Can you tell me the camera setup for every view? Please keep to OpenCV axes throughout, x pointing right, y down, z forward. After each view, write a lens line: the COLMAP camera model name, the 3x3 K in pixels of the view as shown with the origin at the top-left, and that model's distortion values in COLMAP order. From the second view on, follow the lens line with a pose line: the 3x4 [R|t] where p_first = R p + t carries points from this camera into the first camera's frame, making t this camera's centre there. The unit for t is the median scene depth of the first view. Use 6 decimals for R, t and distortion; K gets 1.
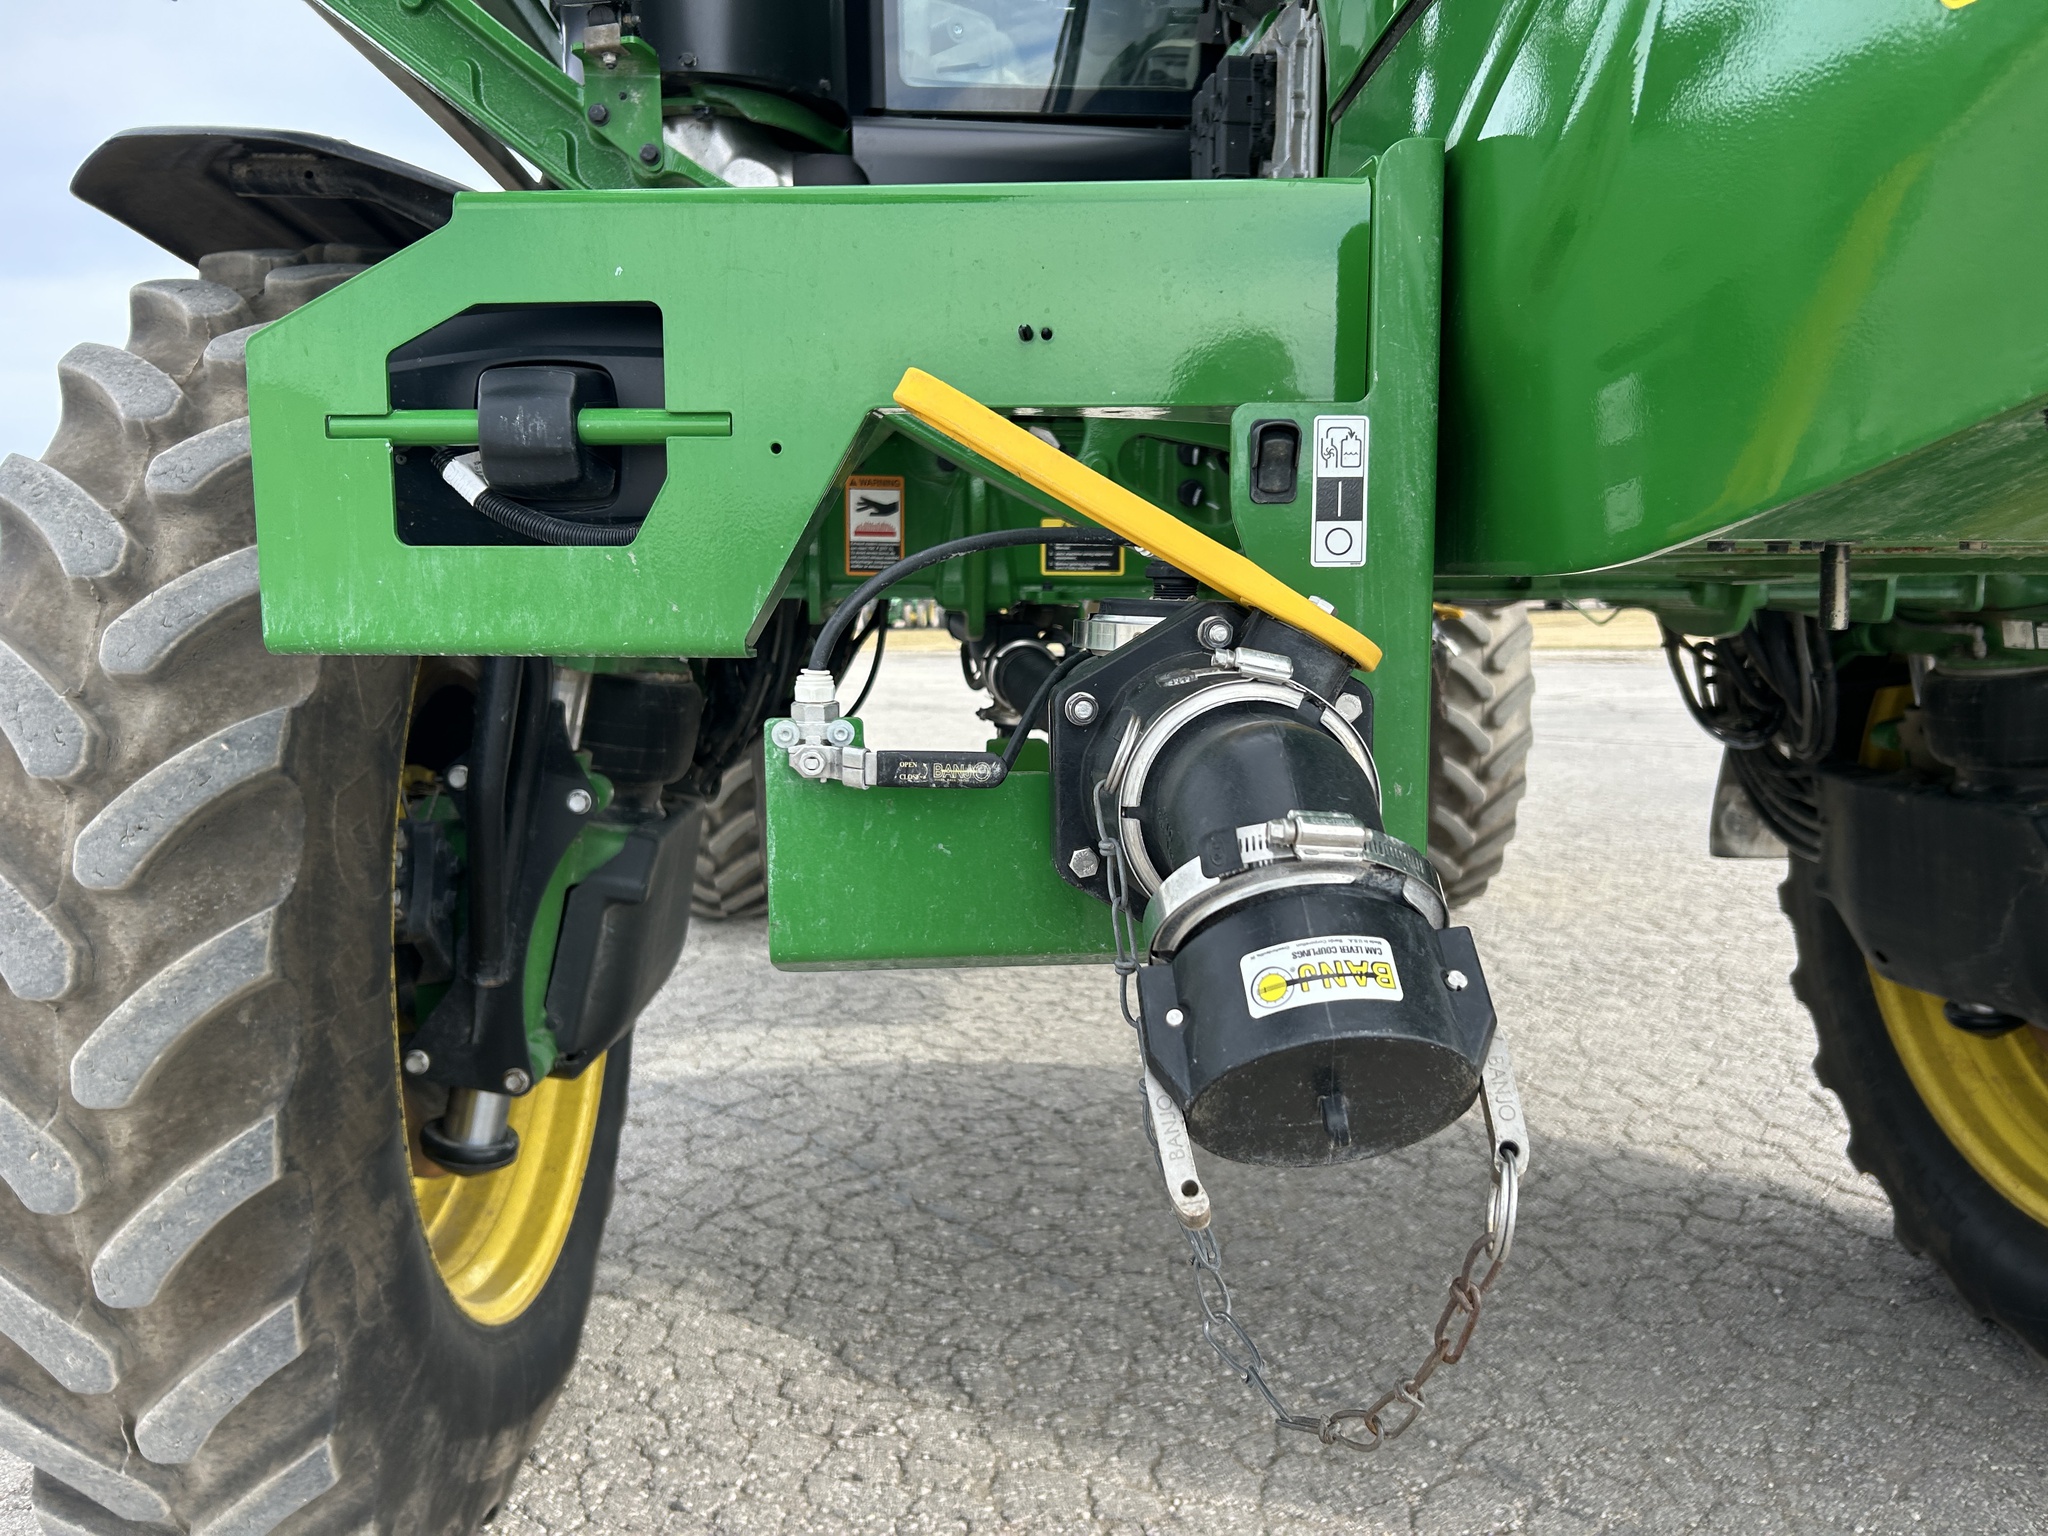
lens RADIAL K [[1568.6, 0, 1086.8], [0, 1568.6, 770.2], [0, 0, 1]] dist [0.033972, -0.053083]
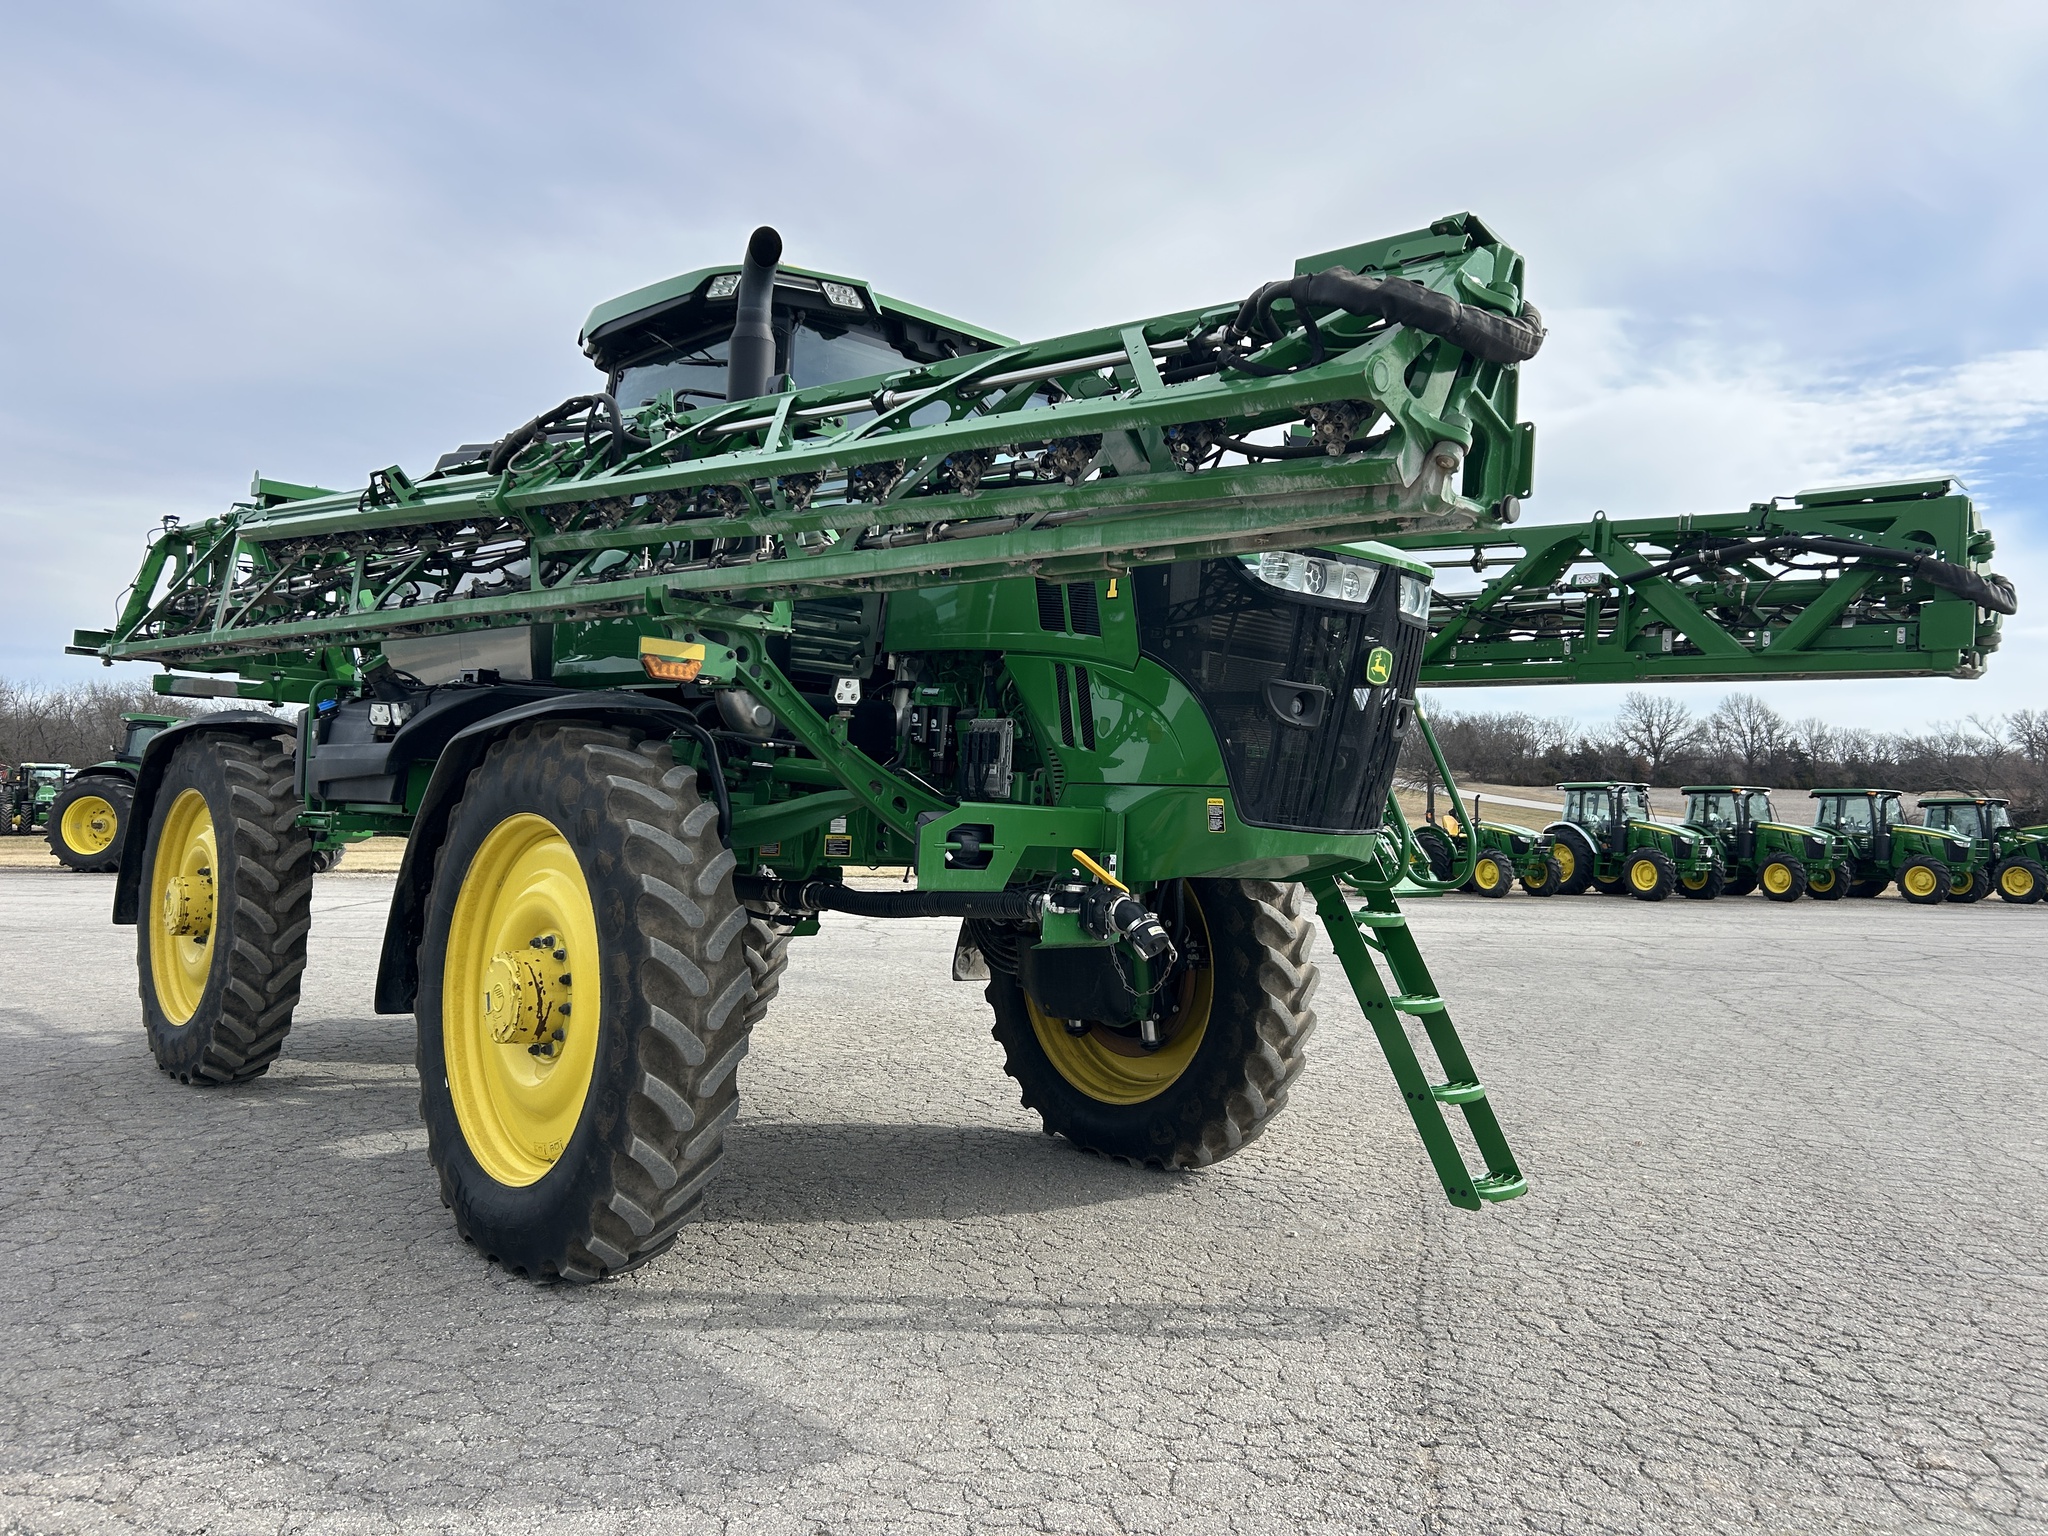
lens RADIAL K [[1549.8, 0, 1047.4], [0, 1549.8, 765.0], [0, 0, 1]] dist [0.061145, -0.065886]
pose [[0.791429, 0.055745, 0.608714, -1.907654], [0.033436, 0.990394, -0.134171, 0.119987], [-0.610346, 0.126540, 0.781962, -1.851392]]
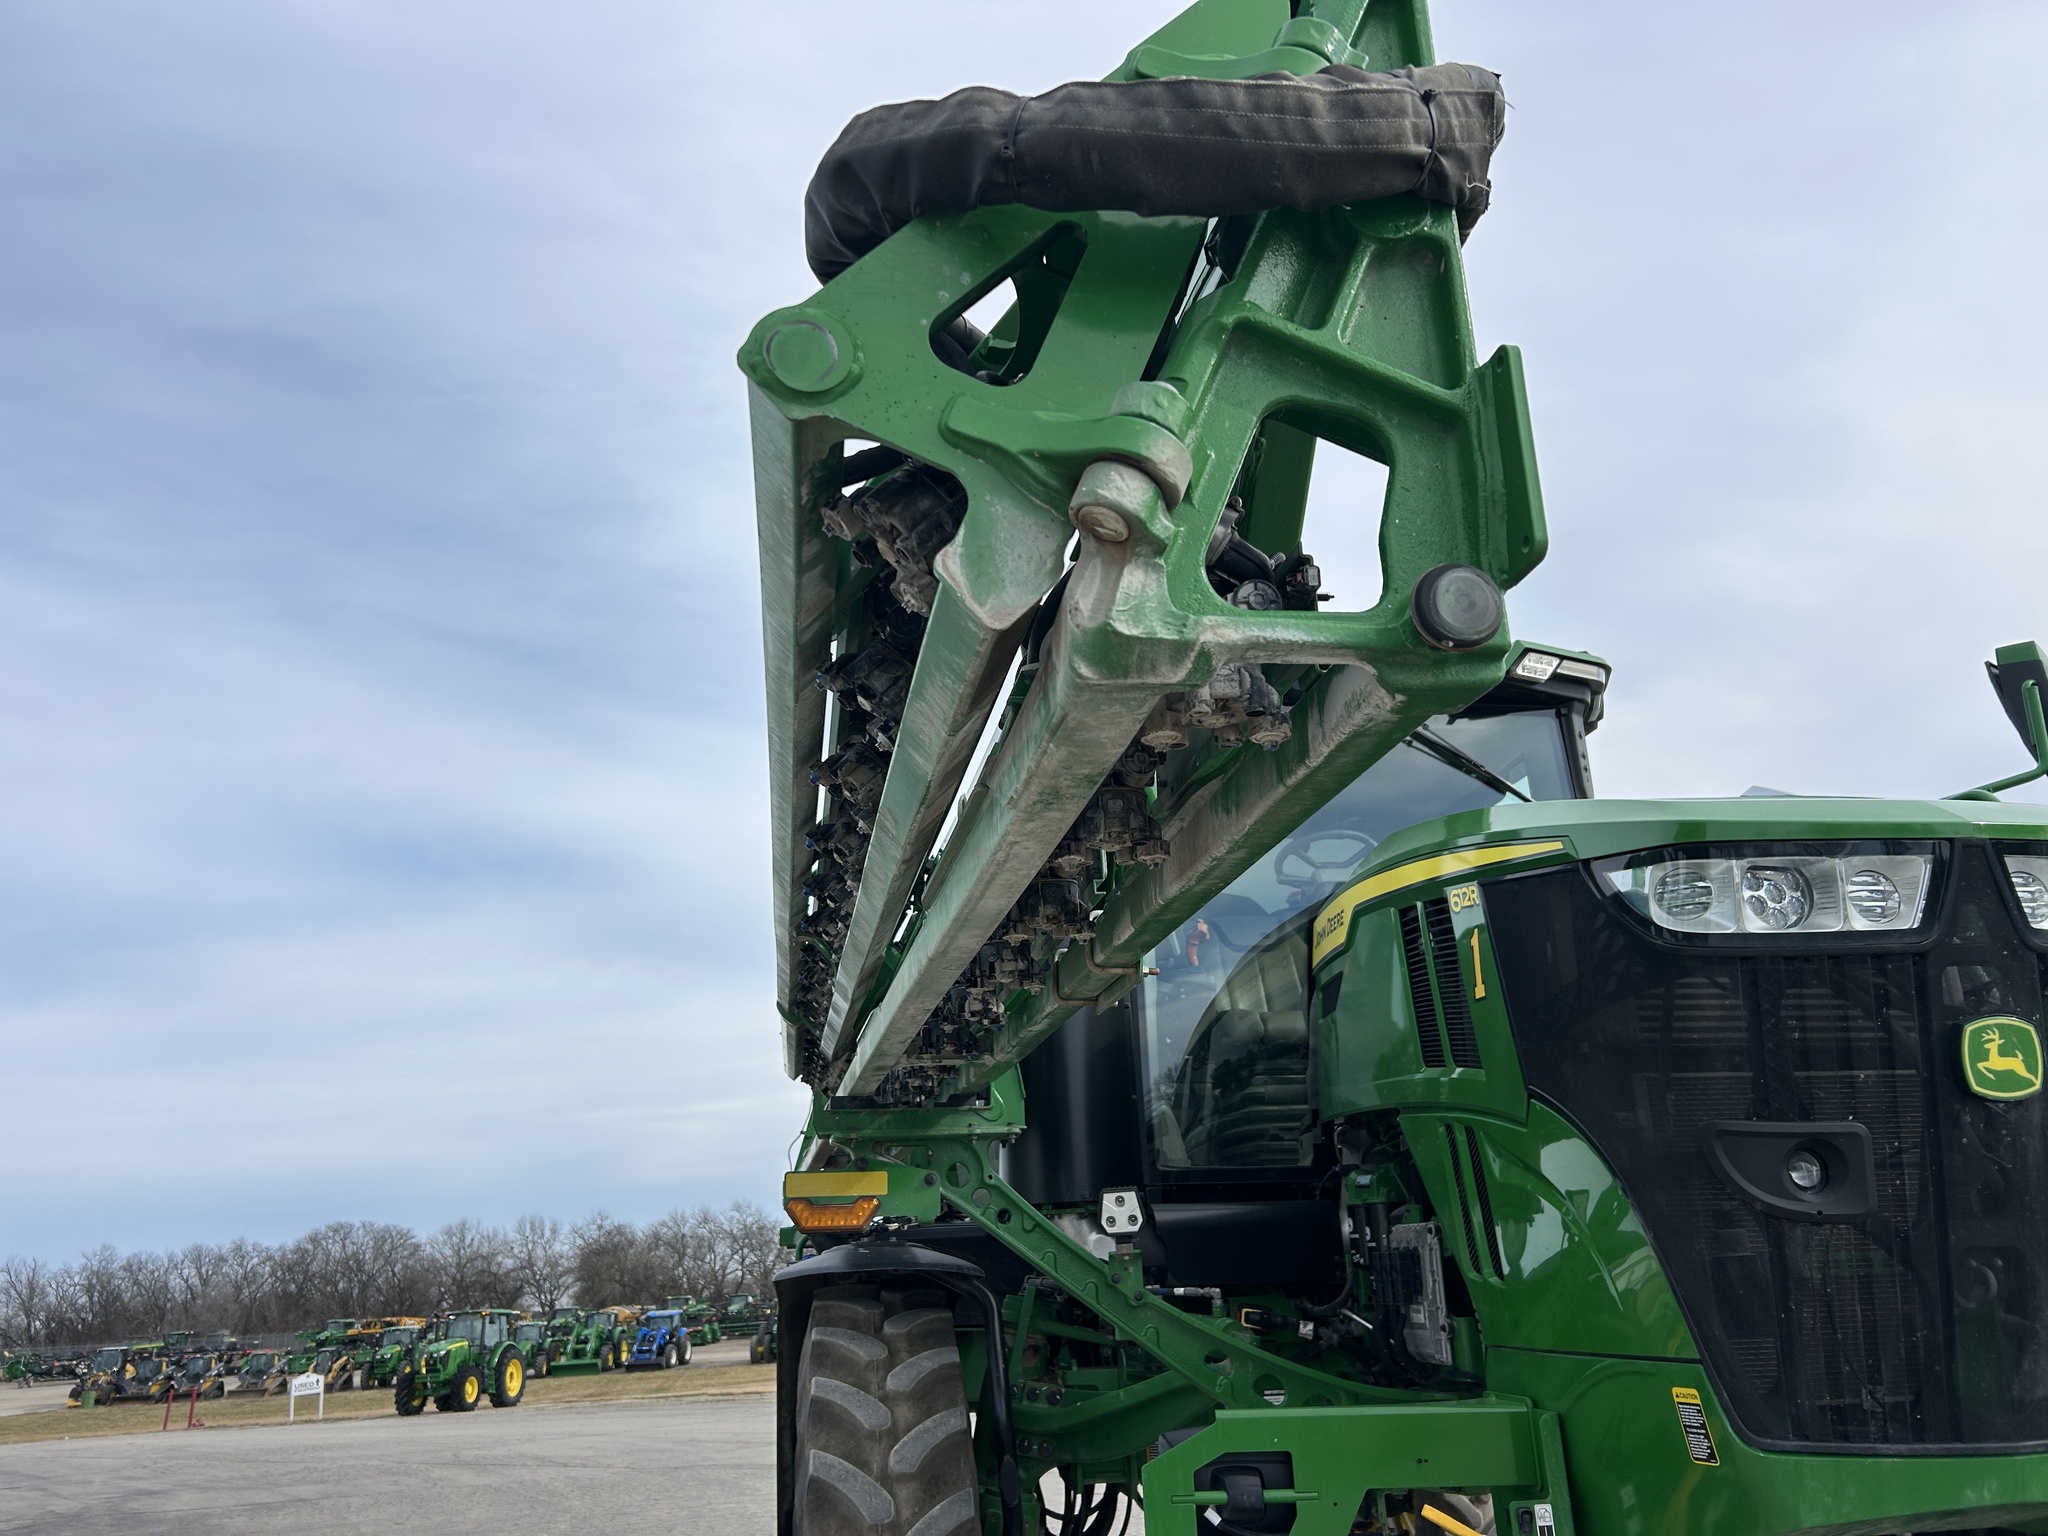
lens RADIAL K [[1551.6, 0, 1022.8], [0, 1551.6, 748.8], [0, 0, 1]] dist [0.070628, -0.074132]
pose [[0.998799, -0.025089, 0.042075, -0.494984], [0.040985, 0.898429, -0.437201, -0.123546], [-0.026833, 0.438401, 0.898379, -1.258202]]
